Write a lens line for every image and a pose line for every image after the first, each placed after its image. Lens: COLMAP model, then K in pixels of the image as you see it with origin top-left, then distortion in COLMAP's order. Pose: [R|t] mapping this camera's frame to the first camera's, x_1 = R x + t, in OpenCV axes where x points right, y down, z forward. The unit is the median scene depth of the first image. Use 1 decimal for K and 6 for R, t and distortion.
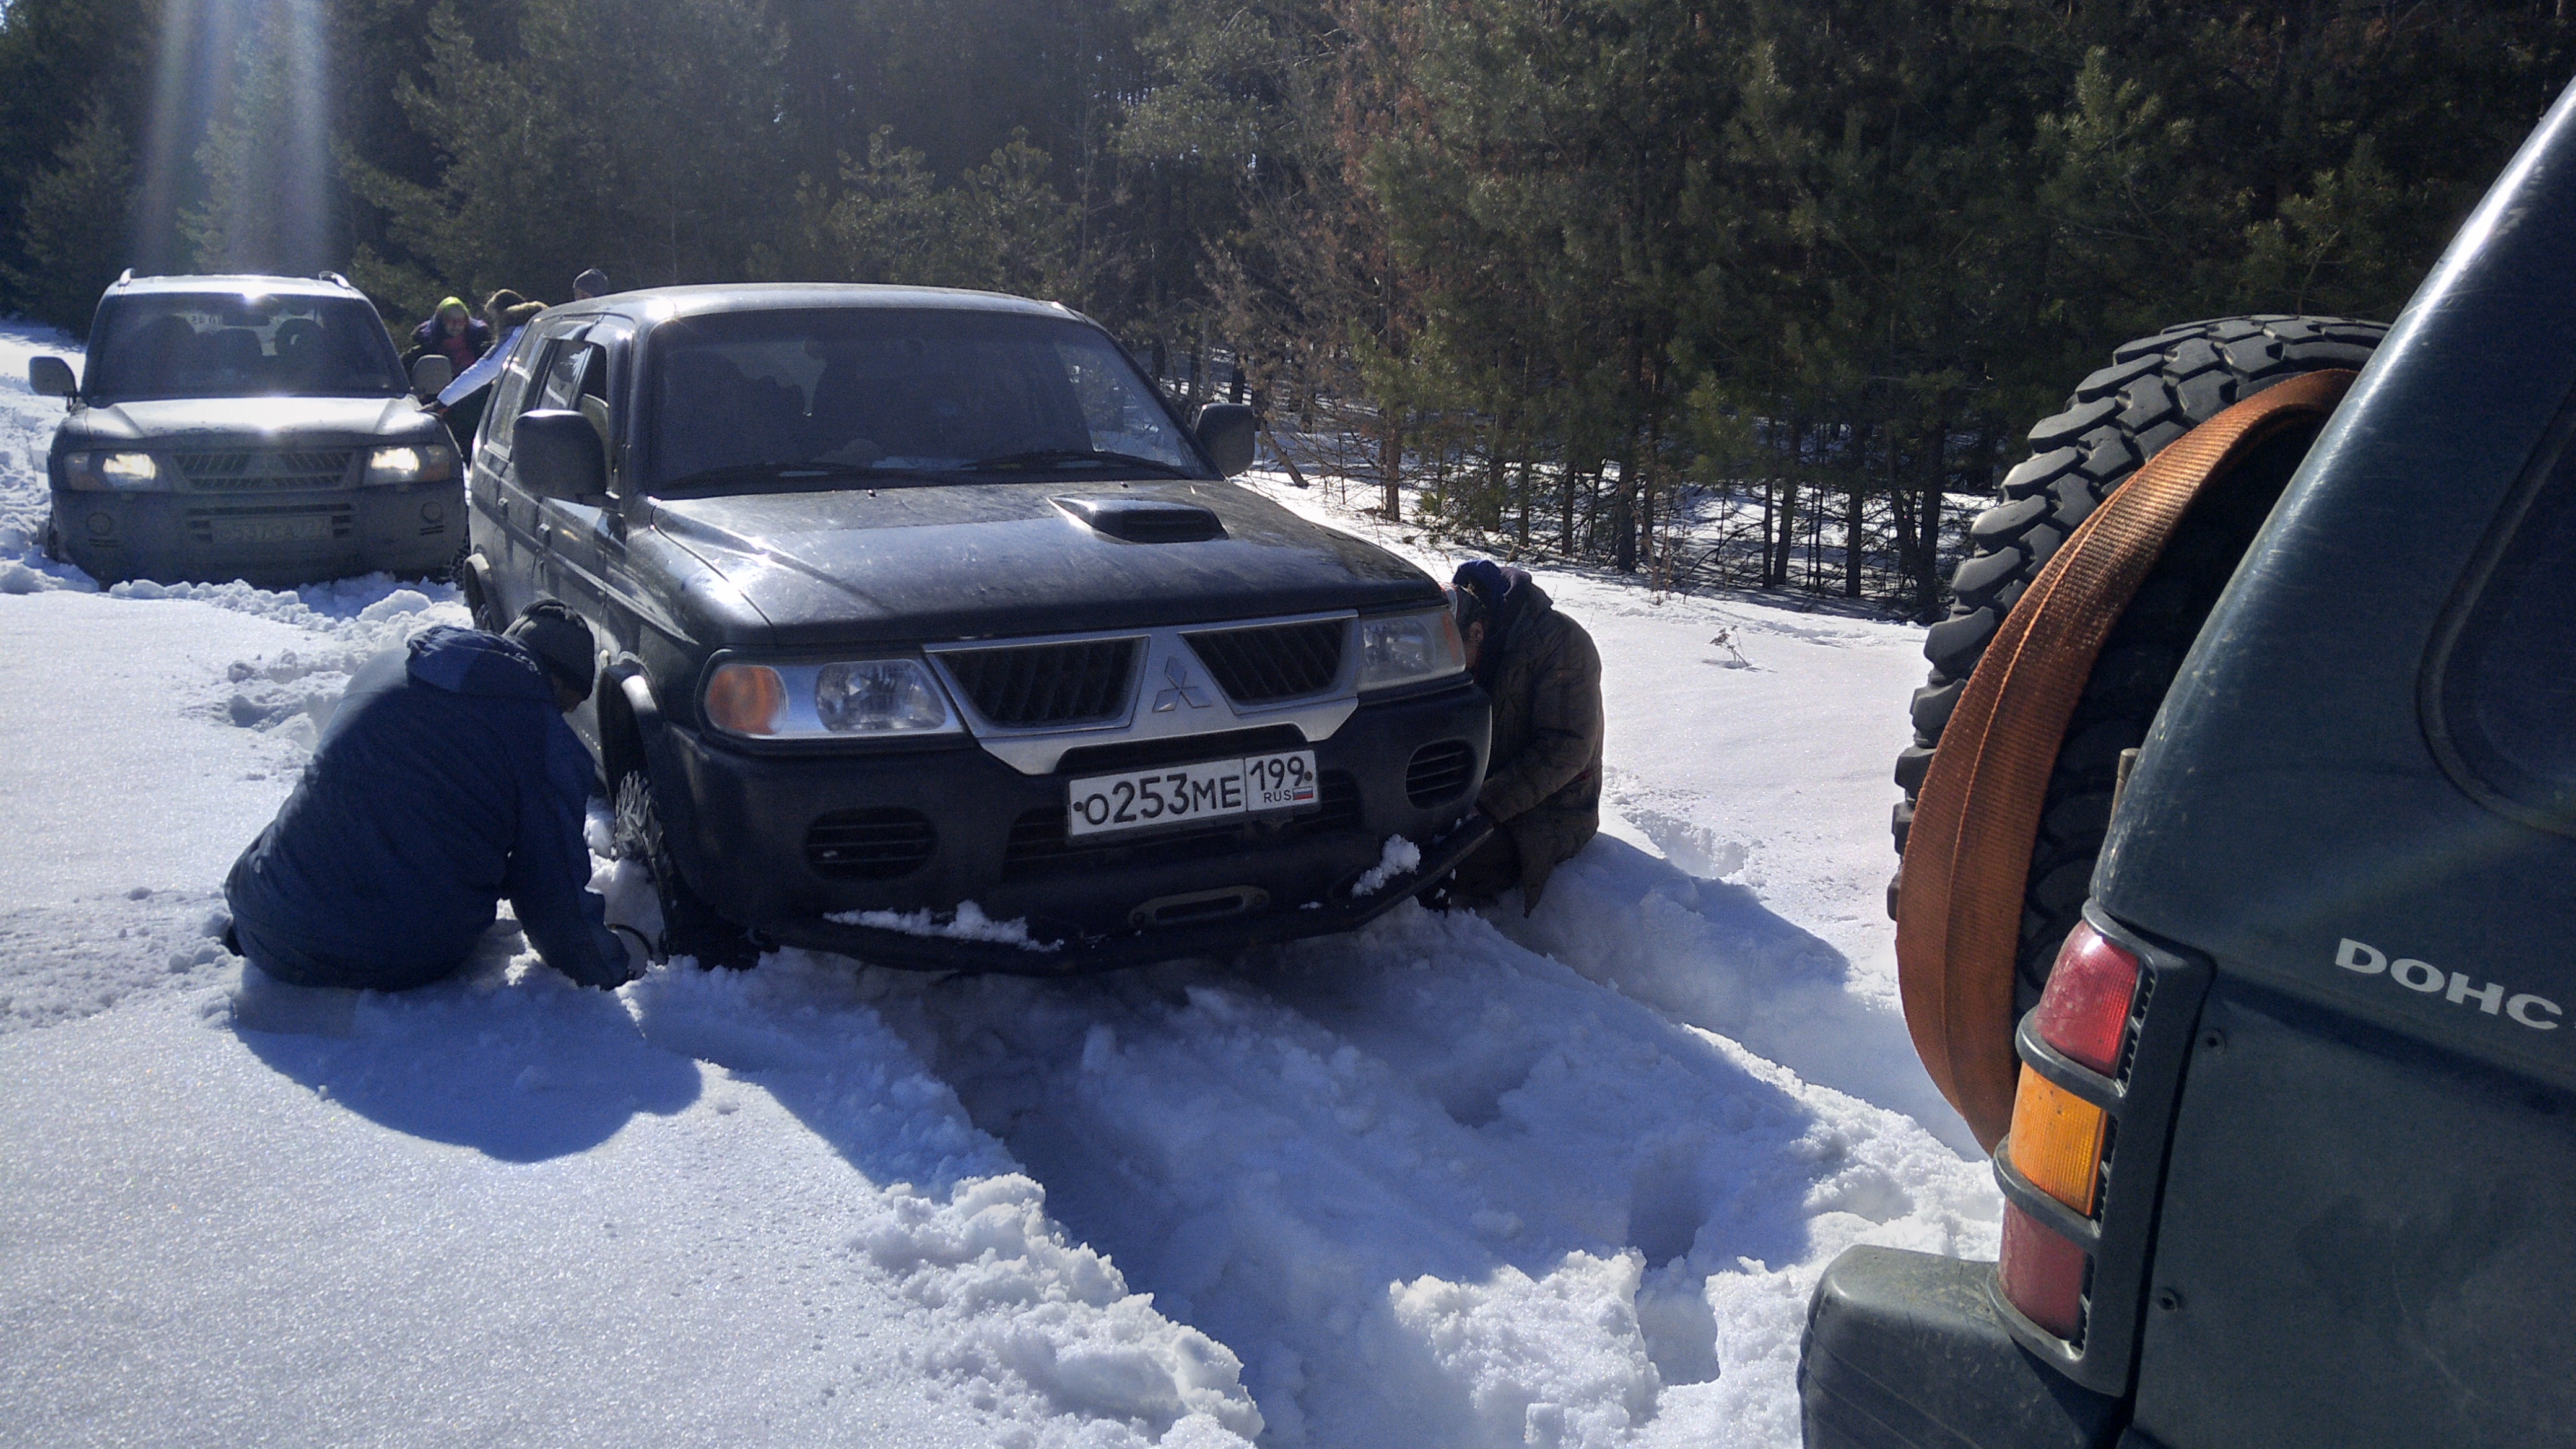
lens RADIAL K [[1861.2, 0, 1271.1], [0, 1861.2, 679.2], [0, 0, 1]] dist [0.053545, -0.054640]
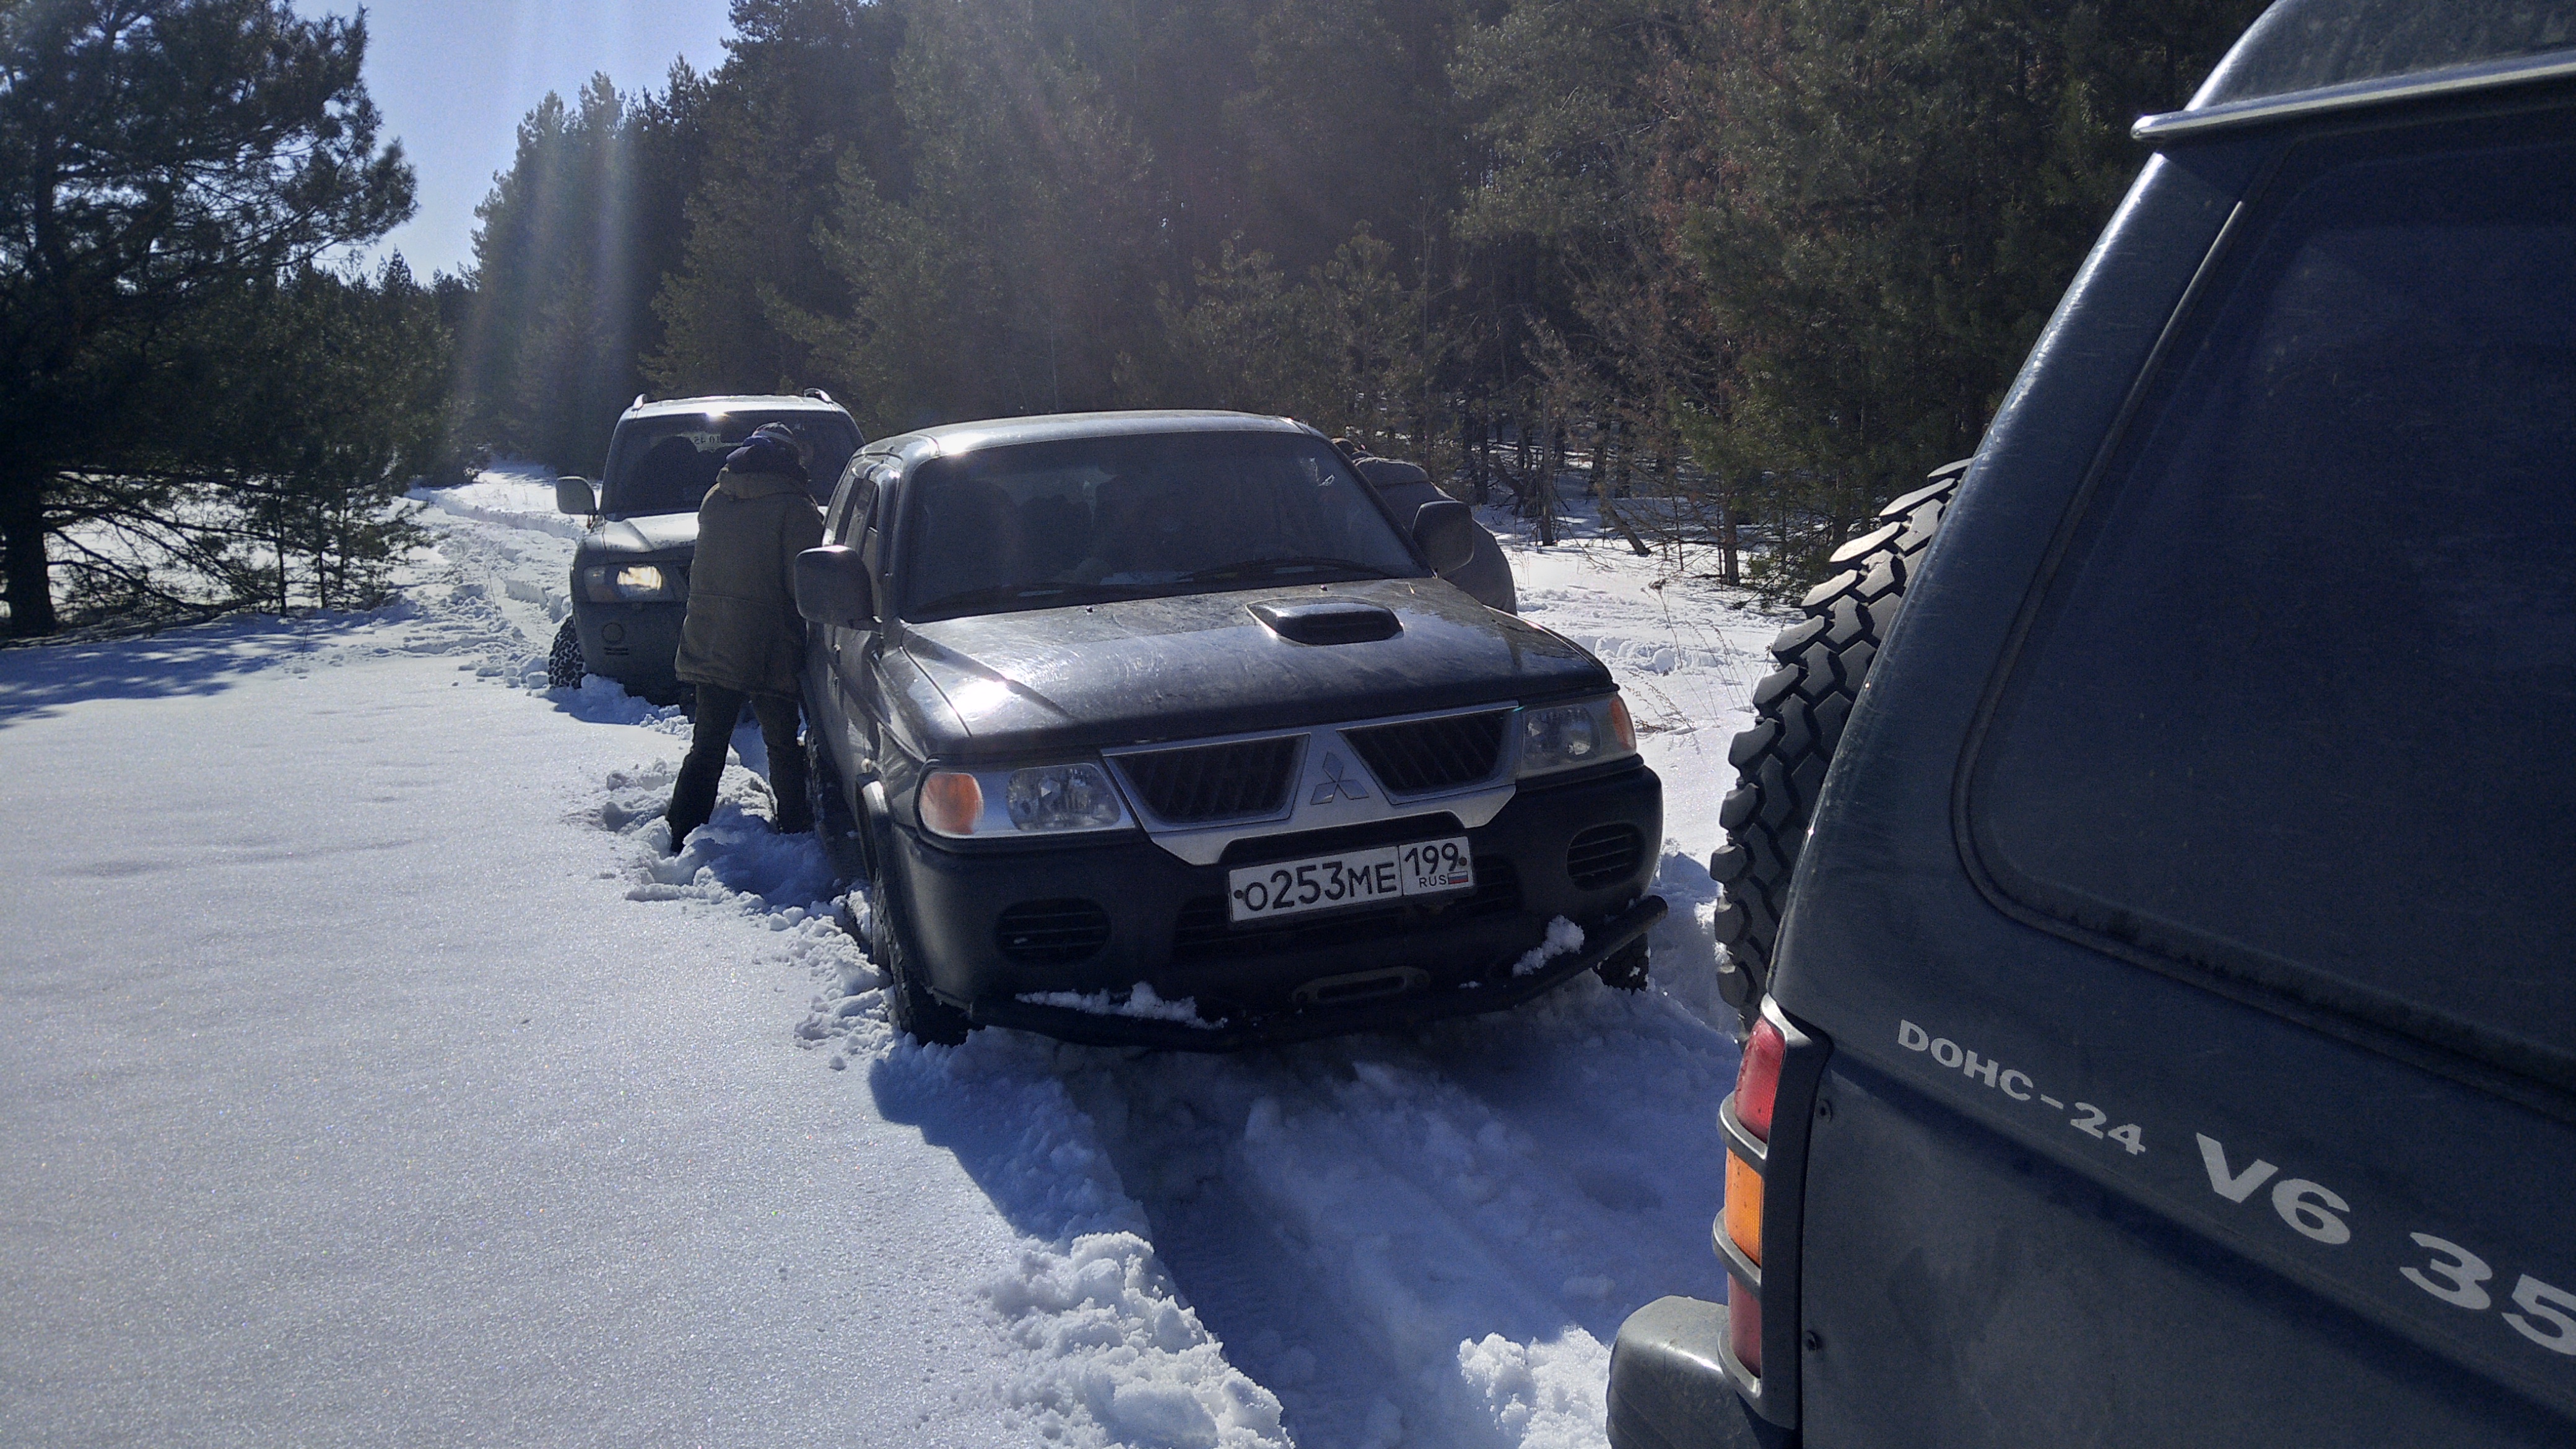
lens RADIAL K [[1861.2, 0, 1288.0], [0, 1861.2, 669.2], [0, 0, 1]] dist [0.053545, -0.054640]
pose [[0.980375, -0.038935, -0.193260, 0.131253], [0.030341, 0.998423, -0.047230, -0.009970], [0.194795, 0.040440, 0.980010, -0.060074]]
